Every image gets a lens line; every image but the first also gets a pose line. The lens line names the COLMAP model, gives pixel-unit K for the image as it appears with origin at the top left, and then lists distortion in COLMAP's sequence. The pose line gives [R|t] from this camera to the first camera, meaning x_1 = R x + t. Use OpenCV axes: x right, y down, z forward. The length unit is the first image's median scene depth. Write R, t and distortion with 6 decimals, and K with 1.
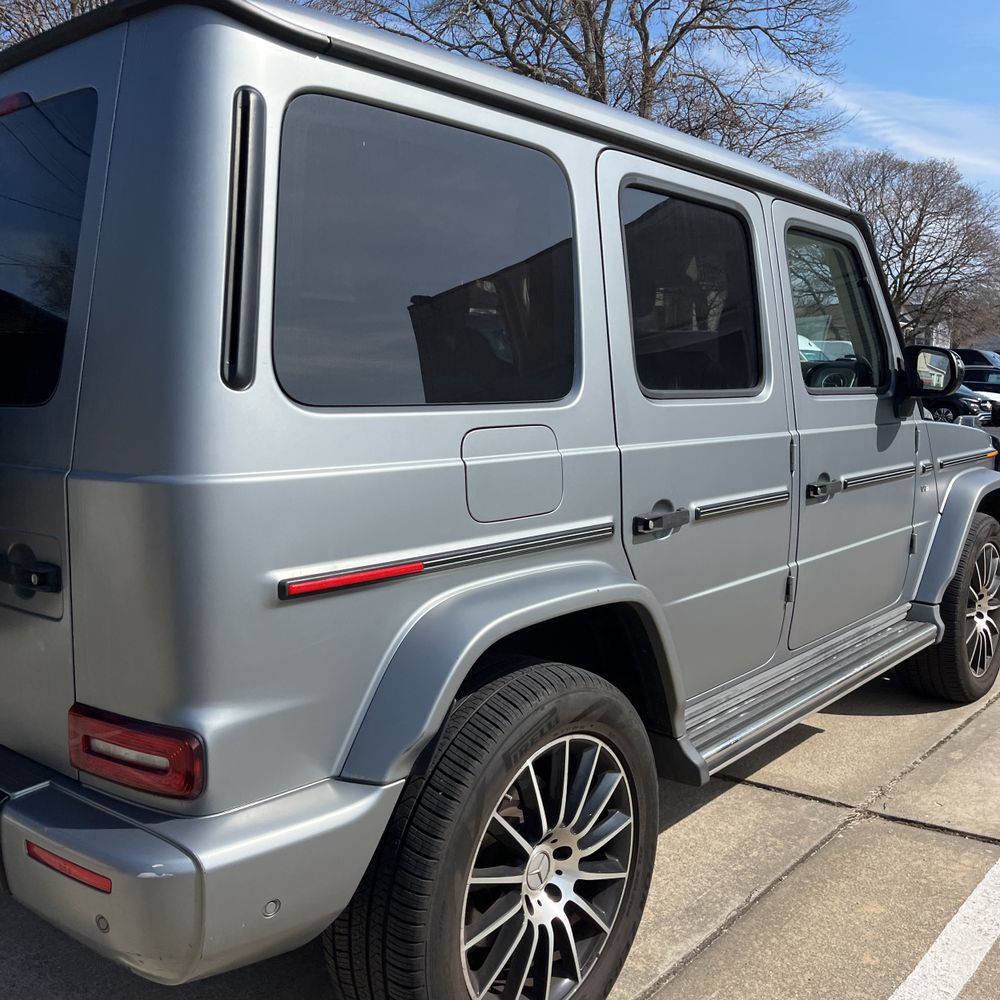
lens RADIAL K [[1026.1, 0, 486.1], [0, 1026.1, 496.5], [0, 0, 1]] dist [0.016298, 0.014949]
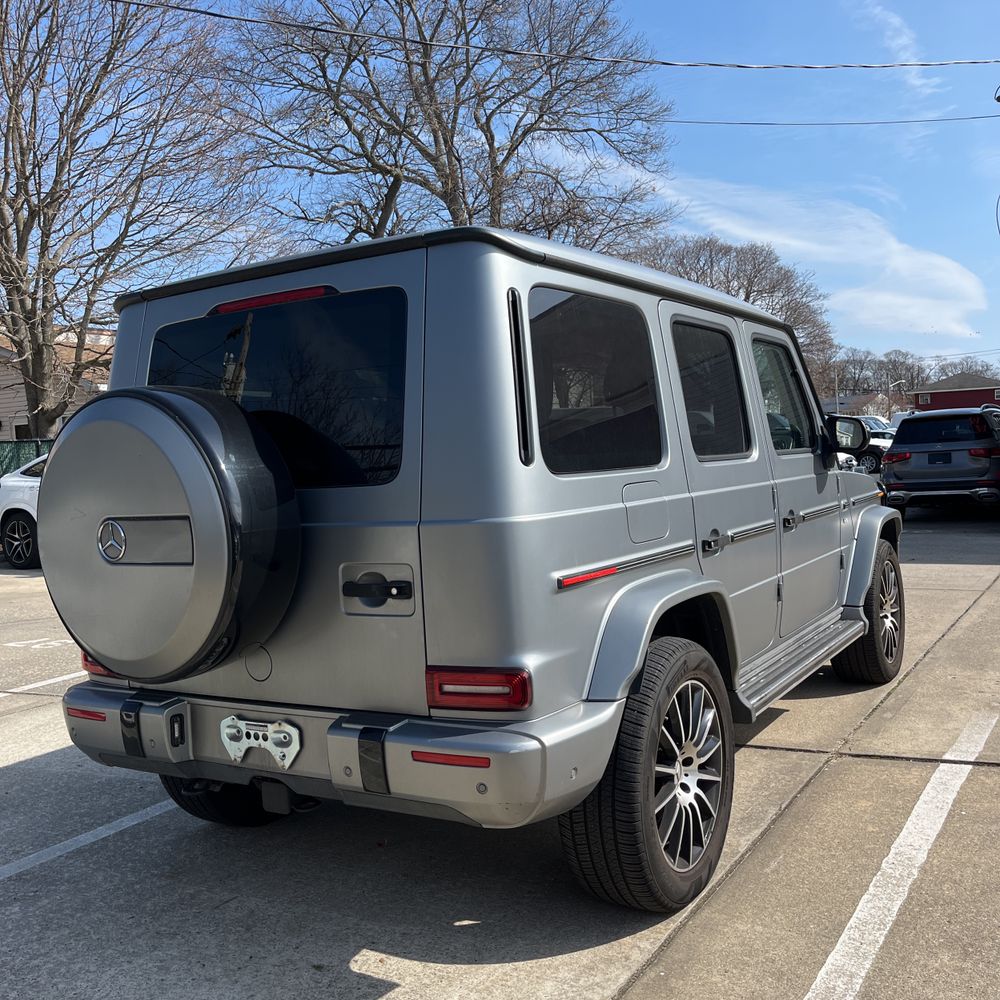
lens RADIAL K [[1028.1, 0, 500.0], [0, 1028.1, 500.0], [0, 0, 1]] dist [0.011651, 0.013131]
pose [[0.986663, -0.059623, 0.151465, -0.289107], [0.070837, 0.995047, -0.069743, 0.035600], [-0.146556, 0.079542, 0.985999, -0.345466]]
